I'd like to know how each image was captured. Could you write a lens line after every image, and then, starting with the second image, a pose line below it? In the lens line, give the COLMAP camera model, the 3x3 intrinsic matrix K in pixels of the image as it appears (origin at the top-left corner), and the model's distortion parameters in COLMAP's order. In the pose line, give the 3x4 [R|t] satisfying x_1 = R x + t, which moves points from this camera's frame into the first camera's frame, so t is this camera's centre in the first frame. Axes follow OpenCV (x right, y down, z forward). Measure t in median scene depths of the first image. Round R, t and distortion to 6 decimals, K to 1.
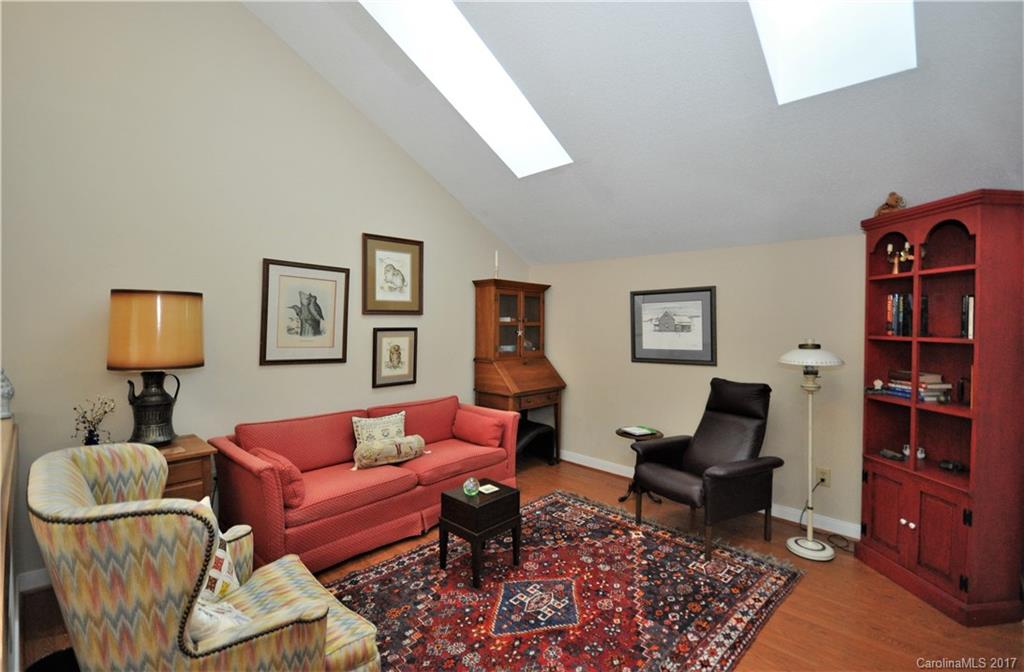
lens RADIAL K [[449.7, 0, 519.4], [0, 449.7, 330.7], [0, 0, 1]] dist [-0.006937, -0.000896]
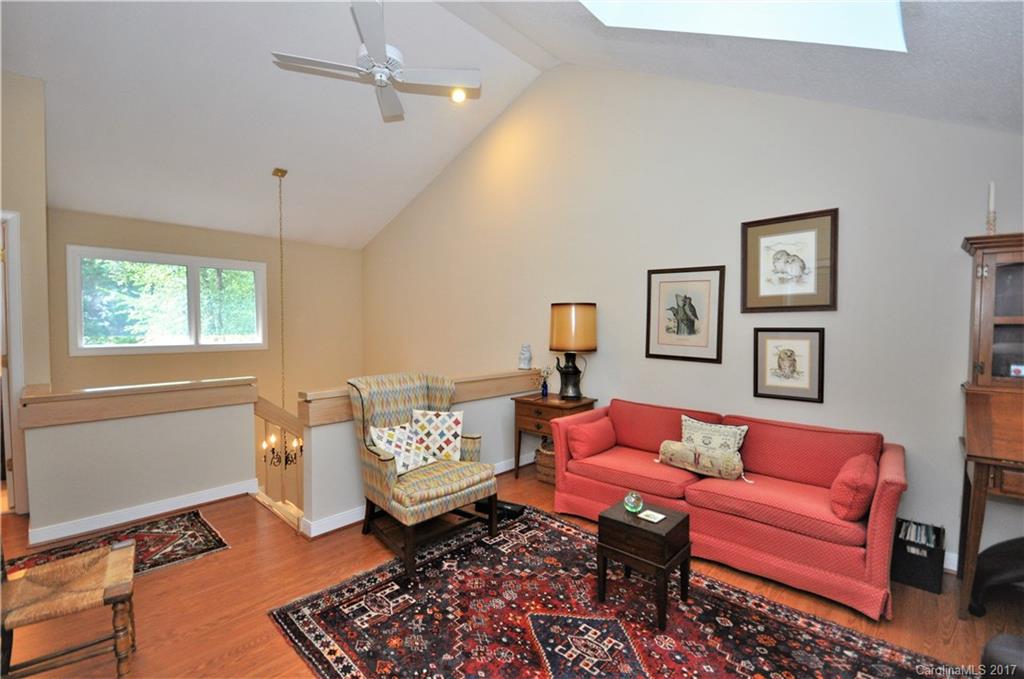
lens RADIAL K [[449.7, 0, 517.7], [0, 449.7, 339.2], [0, 0, 1]] dist [-0.006937, -0.000896]
pose [[0.010056, 0.019206, -0.999765, 0.641767], [-0.021855, 0.999581, 0.018982, 0.010967], [0.999711, 0.021659, 0.010471, 0.624759]]
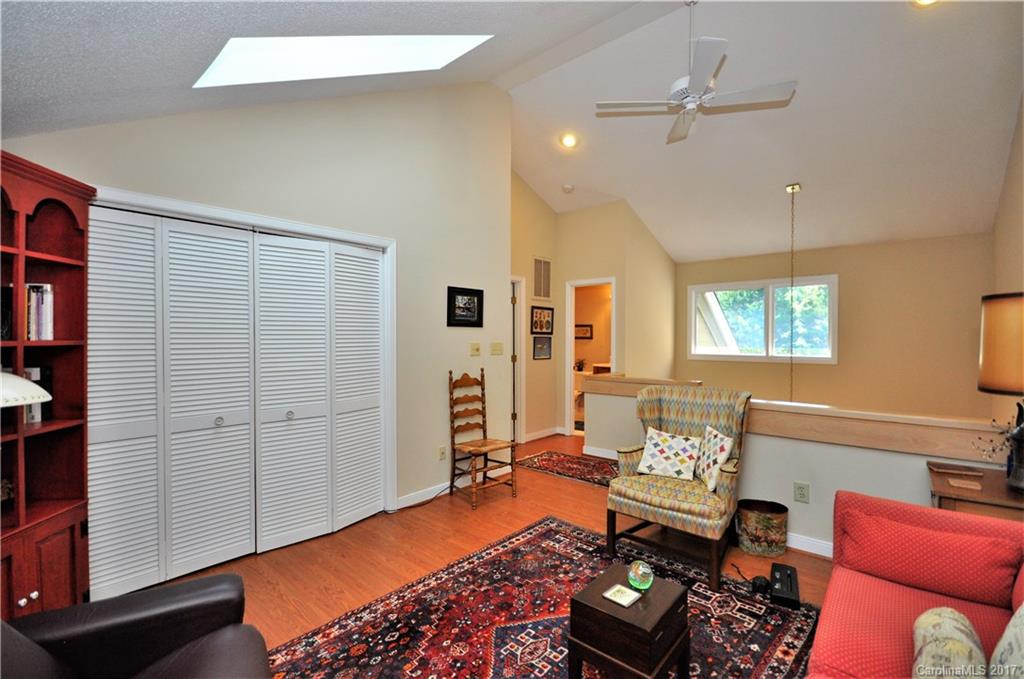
lens RADIAL K [[448.1, 0, 509.4], [0, 448.1, 337.7], [0, 0, 1]] dist [-0.004828, -0.001430]
pose [[-0.999679, -0.012947, -0.021787, 0.088067], [-0.013352, 0.999739, 0.018562, -0.011761], [0.021541, 0.018847, -0.999590, 1.366881]]
